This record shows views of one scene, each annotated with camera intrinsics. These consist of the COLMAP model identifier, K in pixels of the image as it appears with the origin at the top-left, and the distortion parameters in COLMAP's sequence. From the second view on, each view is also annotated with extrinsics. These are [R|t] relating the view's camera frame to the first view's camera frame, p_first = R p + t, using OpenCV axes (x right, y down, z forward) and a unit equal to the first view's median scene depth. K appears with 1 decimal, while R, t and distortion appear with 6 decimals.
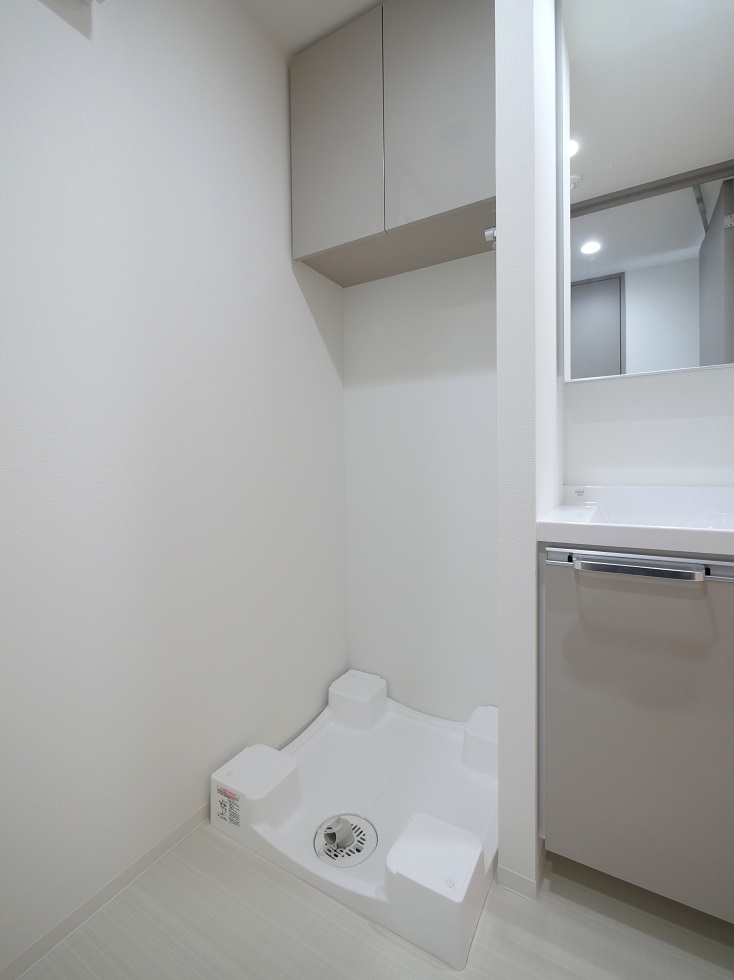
lens RADIAL K [[355.0, 0, 367.3], [0, 355.0, 484.6], [0, 0, 1]] dist [0.002378, 0.000262]
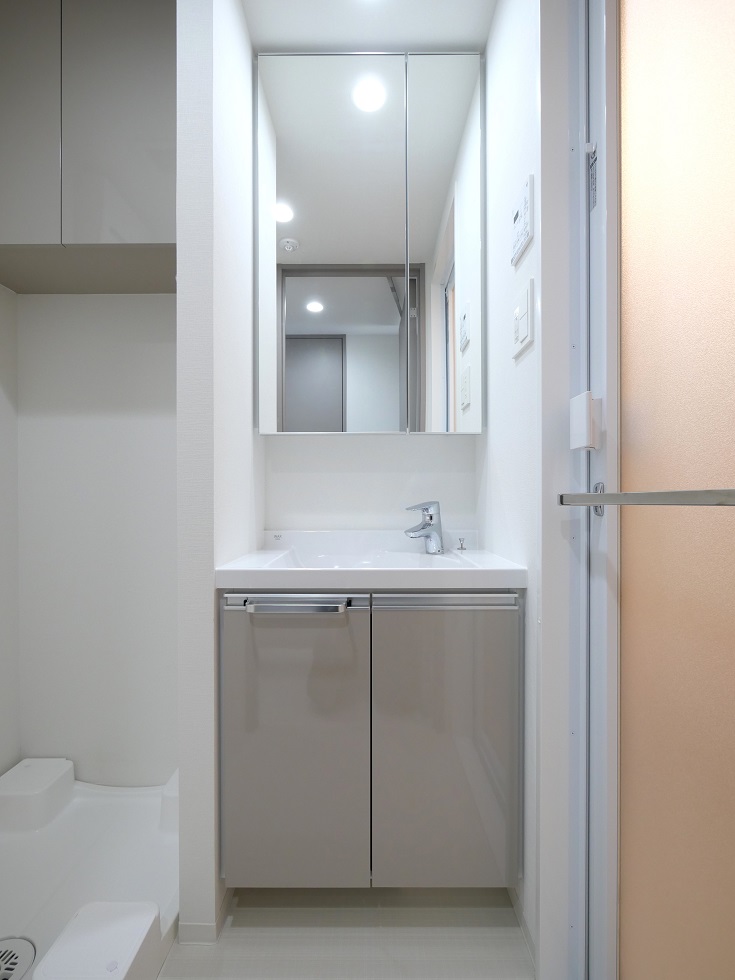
lens RADIAL K [[394.8, 0, 368.0], [0, 394.8, 502.7], [0, 0, 1]] dist [-0.001757, -0.000126]
pose [[0.905866, 0.003987, 0.423545, 0.349405], [0.003224, 0.999862, -0.016306, -0.062103], [-0.423551, 0.016137, 0.905728, -0.200631]]
